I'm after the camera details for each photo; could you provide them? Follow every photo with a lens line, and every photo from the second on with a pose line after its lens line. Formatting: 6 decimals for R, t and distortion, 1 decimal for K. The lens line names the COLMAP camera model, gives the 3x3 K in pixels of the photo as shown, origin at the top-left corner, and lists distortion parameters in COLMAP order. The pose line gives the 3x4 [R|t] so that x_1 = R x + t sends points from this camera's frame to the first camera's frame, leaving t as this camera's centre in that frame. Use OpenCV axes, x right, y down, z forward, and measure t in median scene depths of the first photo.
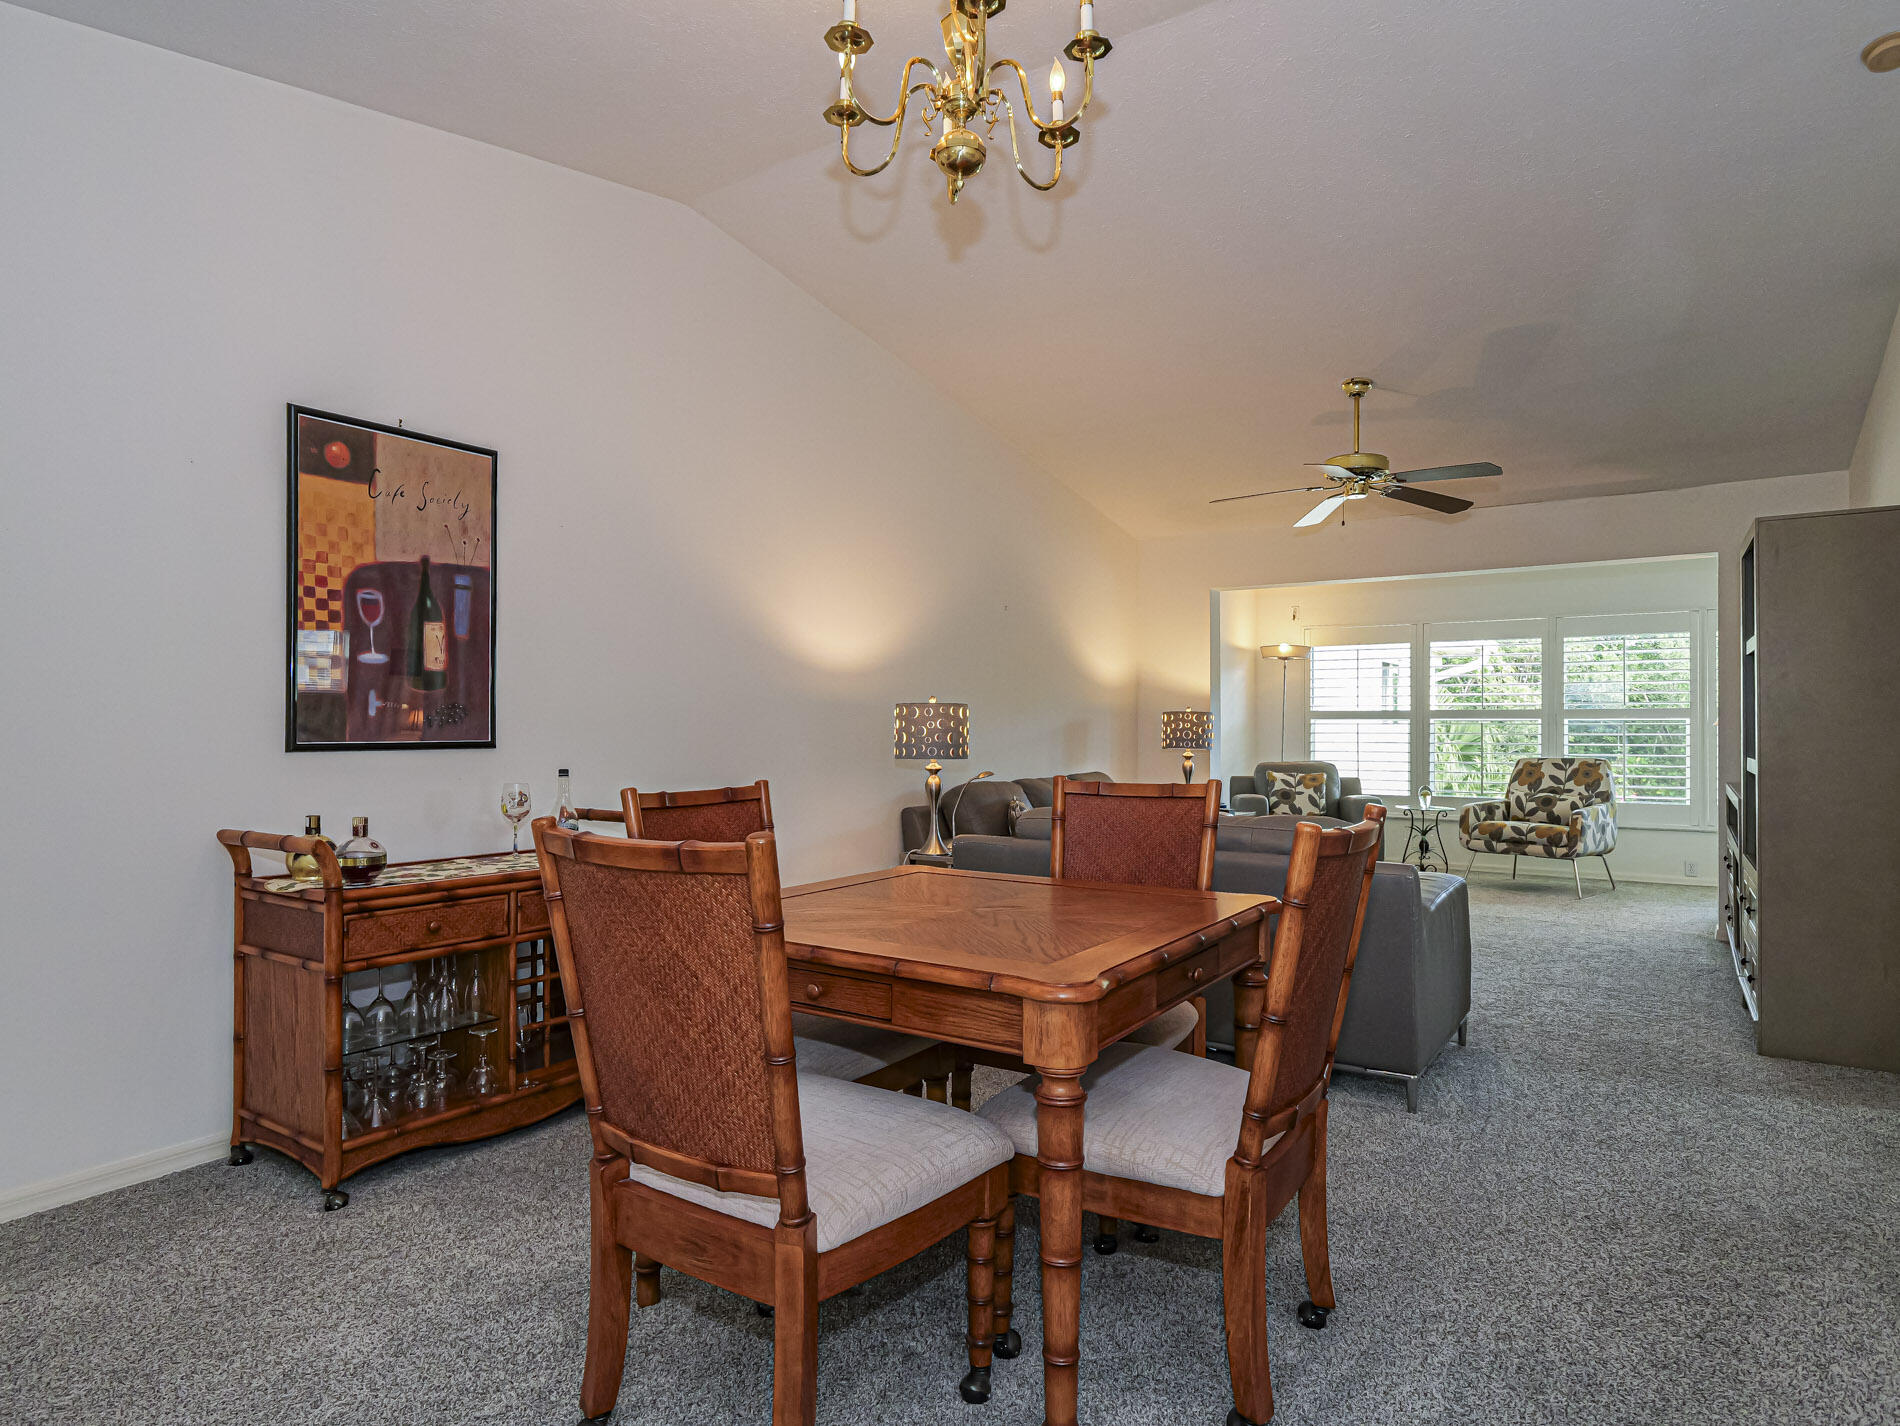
lens RADIAL K [[1110.4, 0, 958.7], [0, 1110.4, 725.1], [0, 0, 1]] dist [-0.000245, -0.000543]
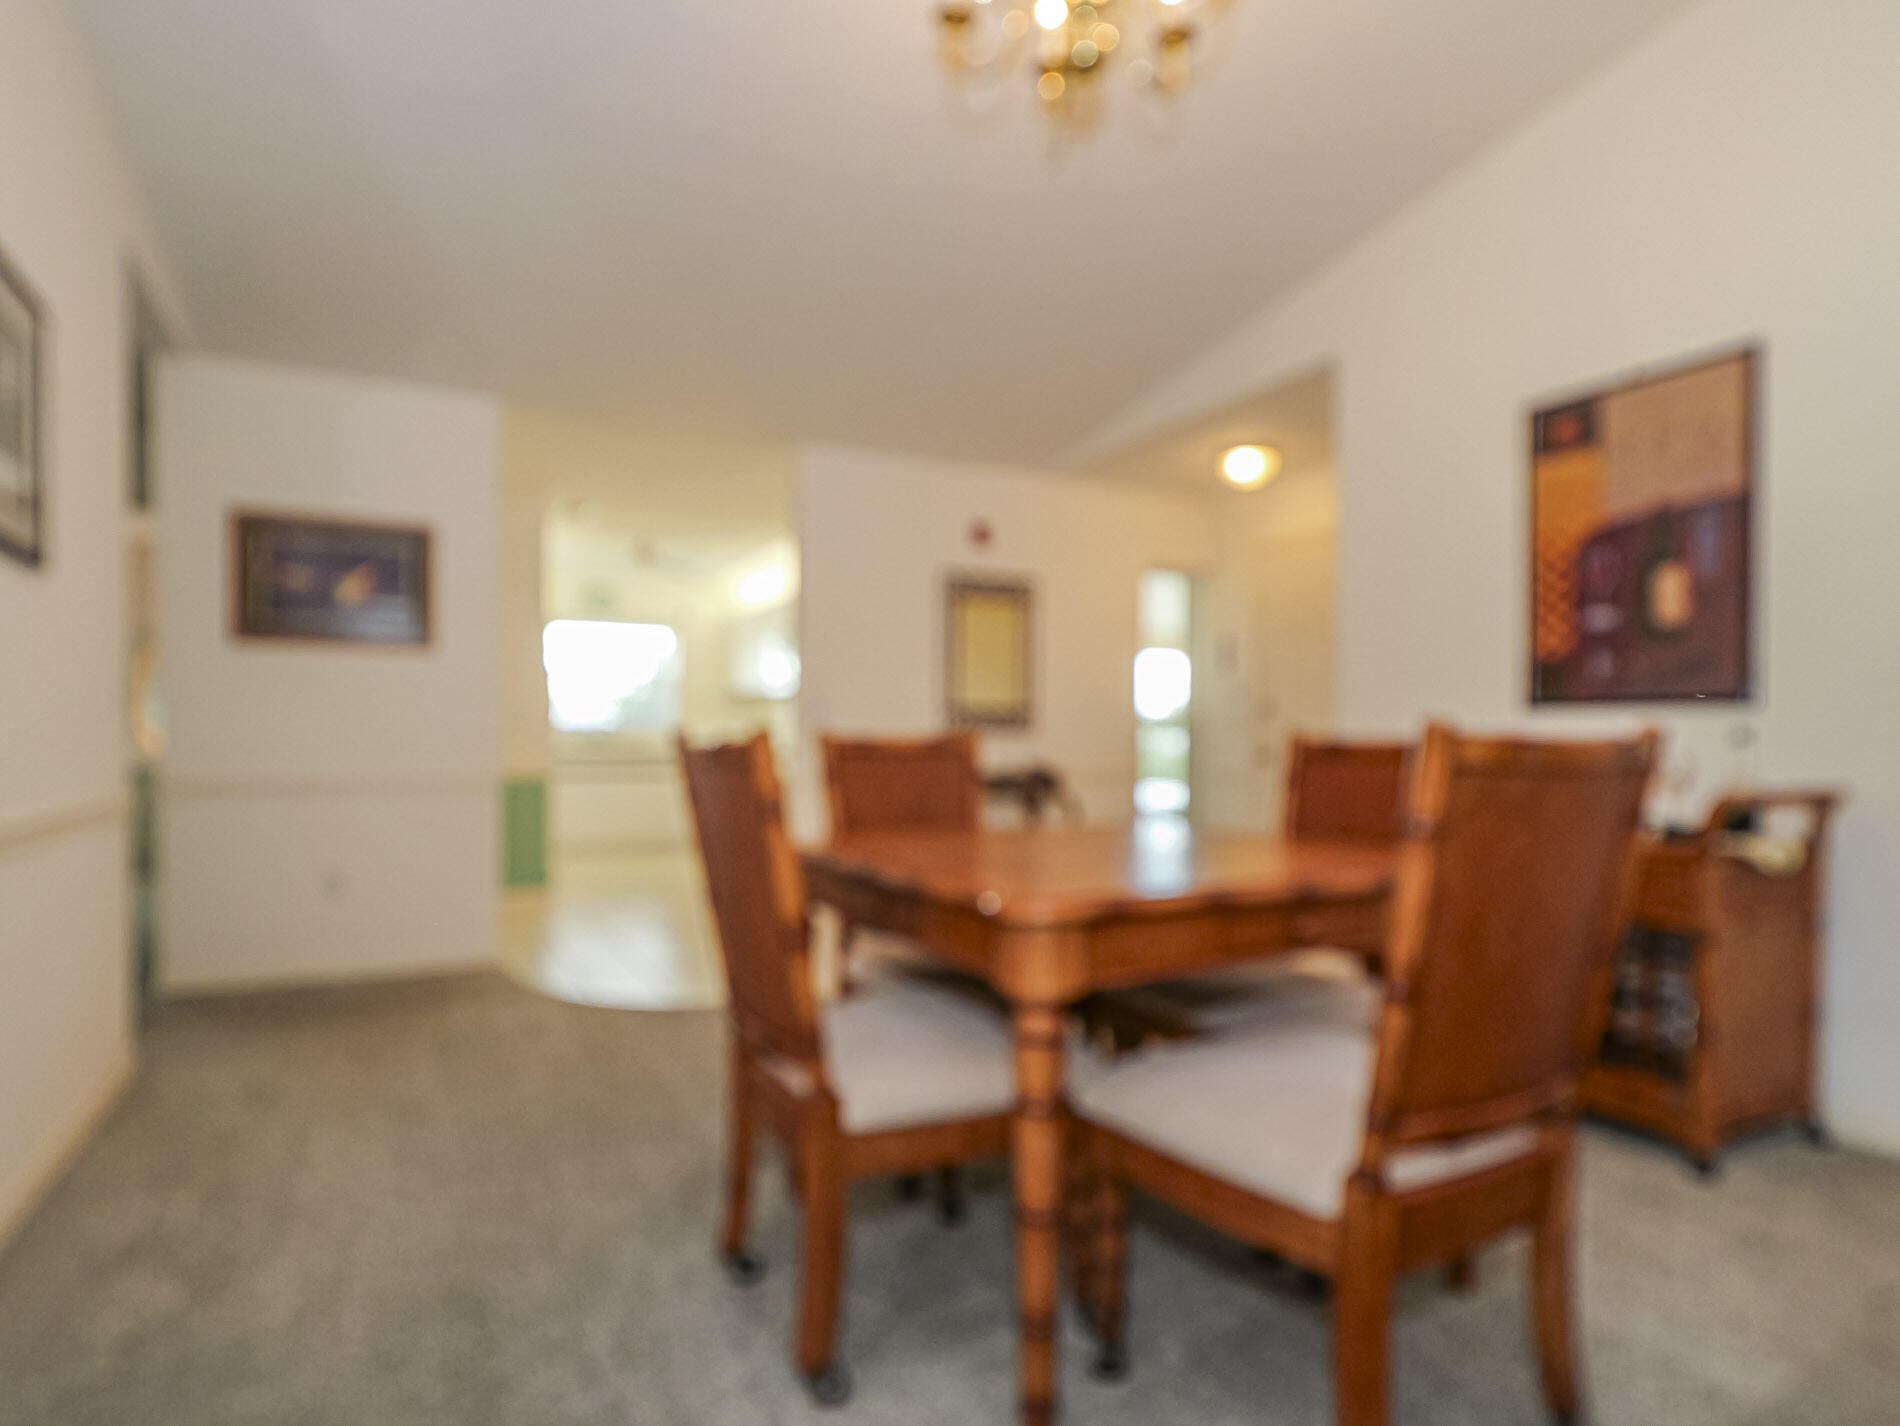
lens RADIAL K [[994.0, 0, 944.3], [0, 994.0, 720.1], [0, 0, 1]] dist [-0.000351, -0.002019]
pose [[-0.487249, 0.001641, -0.873262, 0.523237], [-0.005903, 0.999969, 0.005173, 0.030040], [0.873243, 0.007675, -0.487224, 0.853585]]
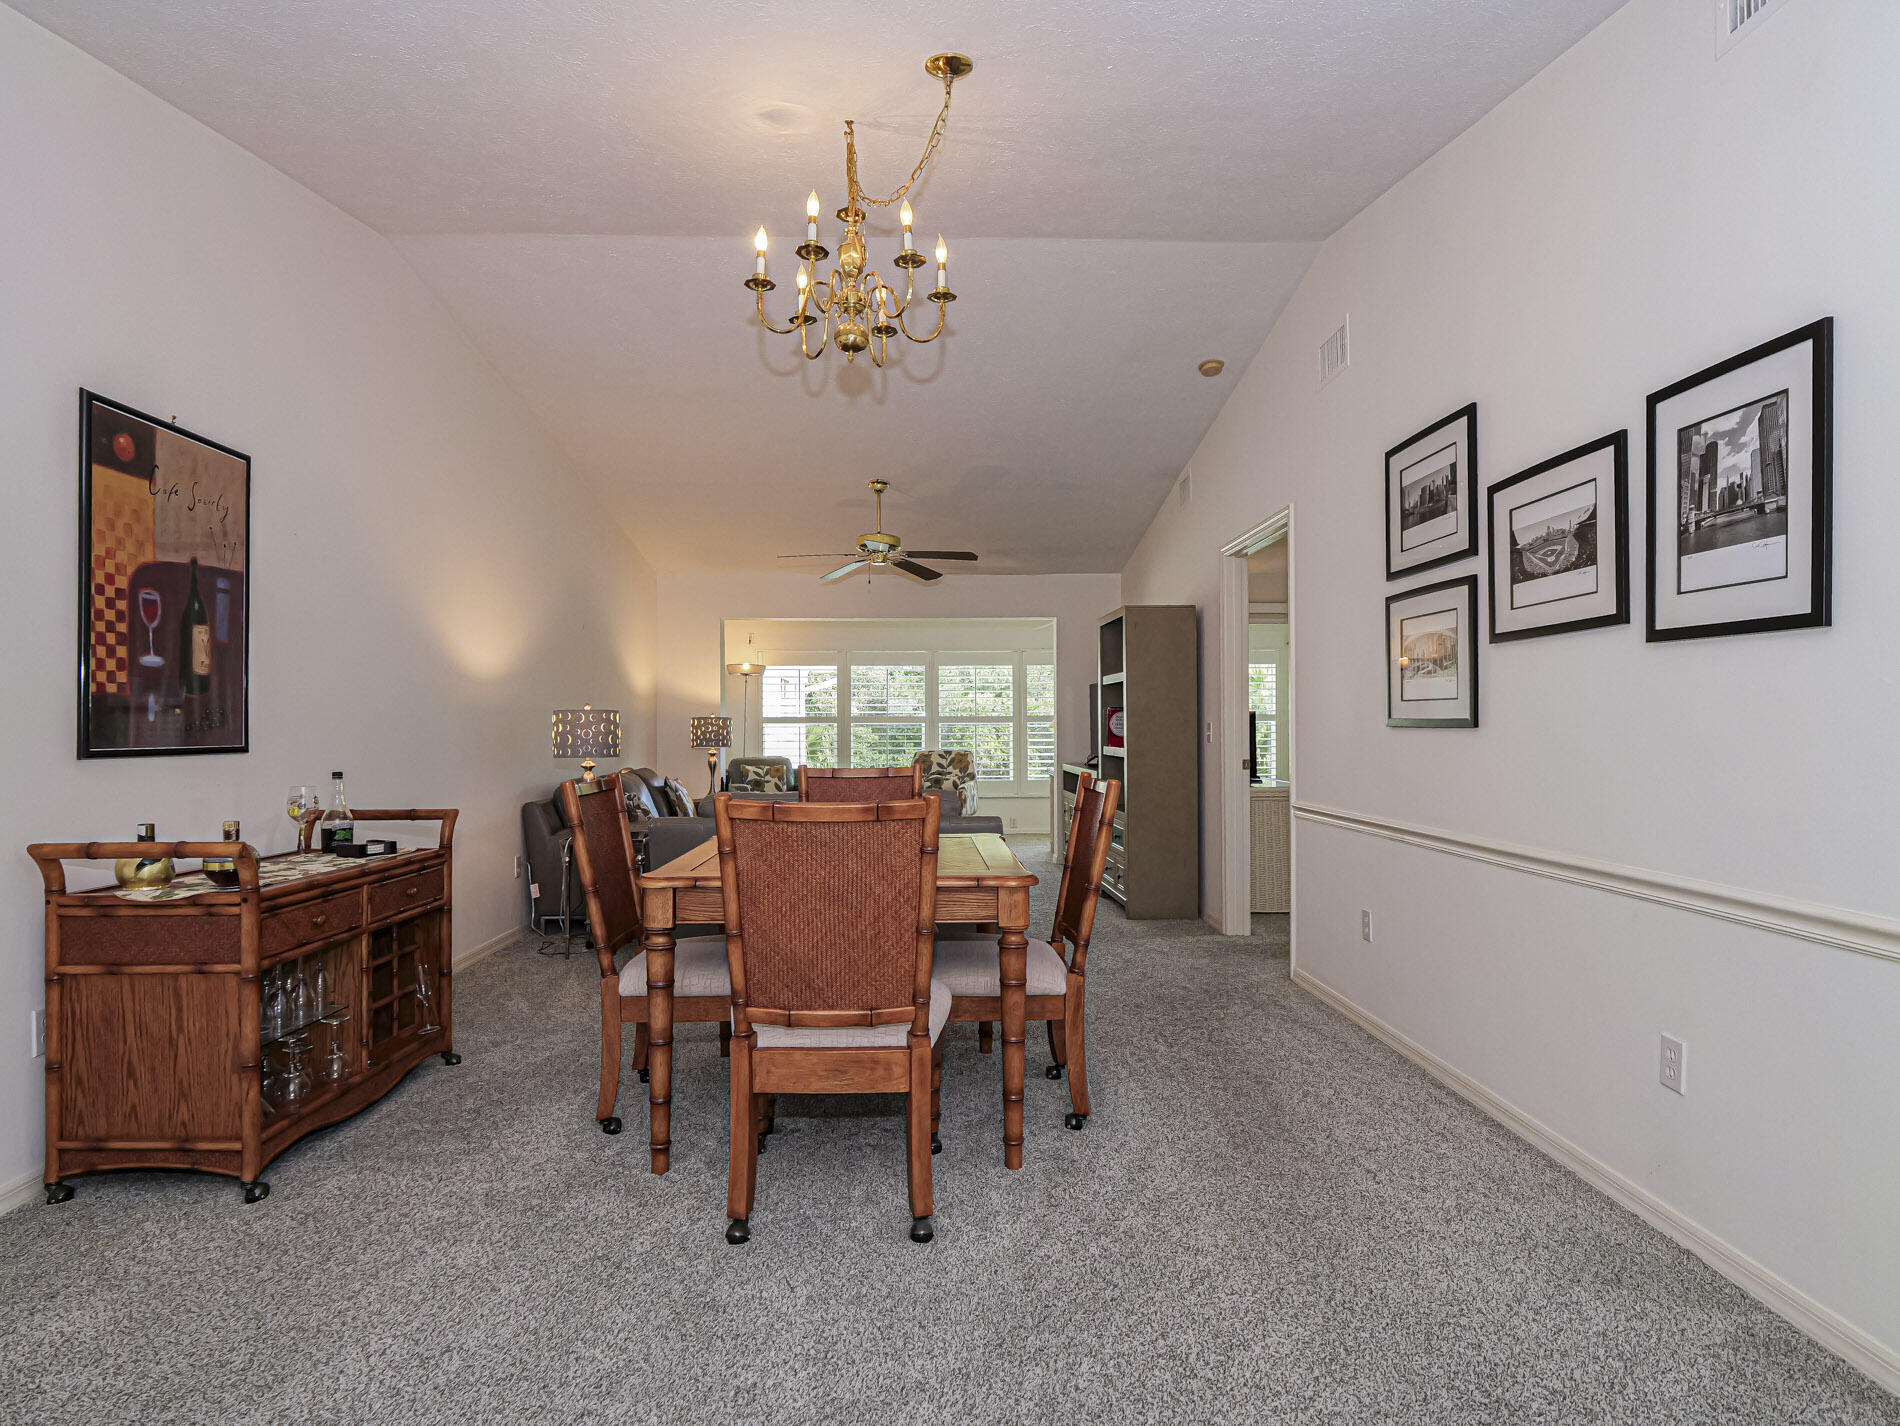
lens RADIAL K [[994.0, 0, 944.3], [0, 994.0, 720.1], [0, 0, 1]] dist [-0.000351, -0.002019]
pose [[0.815239, 0.001331, 0.579123, -0.433053], [0.003498, 0.999968, -0.007222, -0.000177], [-0.579114, 0.007914, 0.815208, -0.093041]]
